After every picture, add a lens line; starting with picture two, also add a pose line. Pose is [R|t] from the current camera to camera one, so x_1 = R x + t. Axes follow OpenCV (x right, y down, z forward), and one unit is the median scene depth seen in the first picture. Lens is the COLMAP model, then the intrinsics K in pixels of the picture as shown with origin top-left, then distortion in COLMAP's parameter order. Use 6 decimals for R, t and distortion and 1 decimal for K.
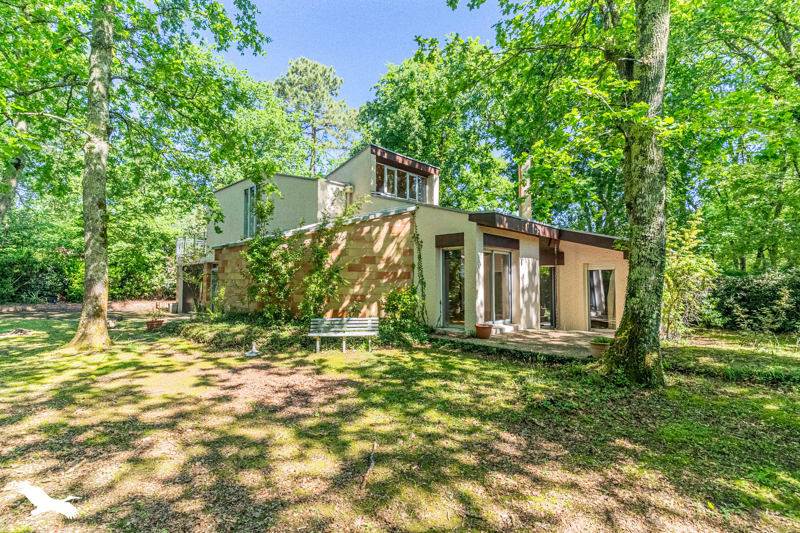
lens RADIAL K [[400.1, 0, 399.8], [0, 400.1, 267.4], [0, 0, 1]] dist [0.003620, 0.000372]
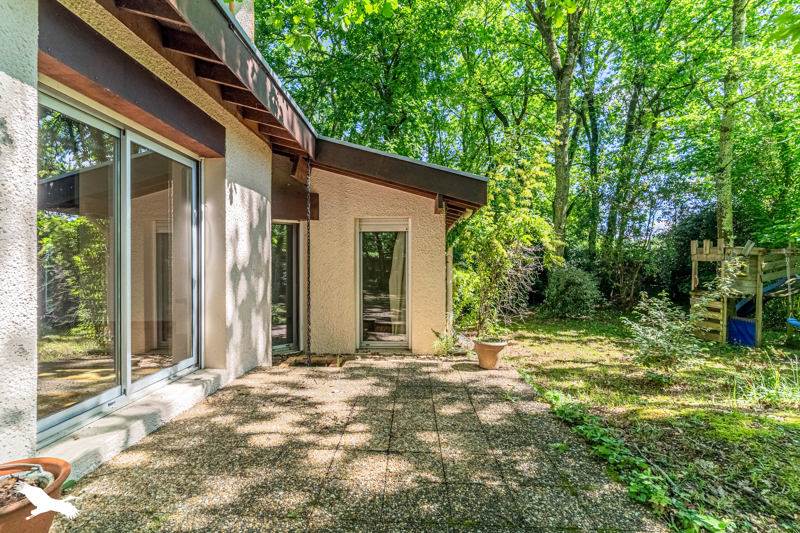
lens RADIAL K [[400.1, 0, 399.6], [0, 400.1, 264.0], [0, 0, 1]] dist [0.003620, 0.000372]
pose [[0.758508, -0.003720, 0.651653, 0.182468], [-0.028560, 0.998833, 0.038945, 0.029499], [-0.651038, -0.048151, 0.757517, 0.619533]]
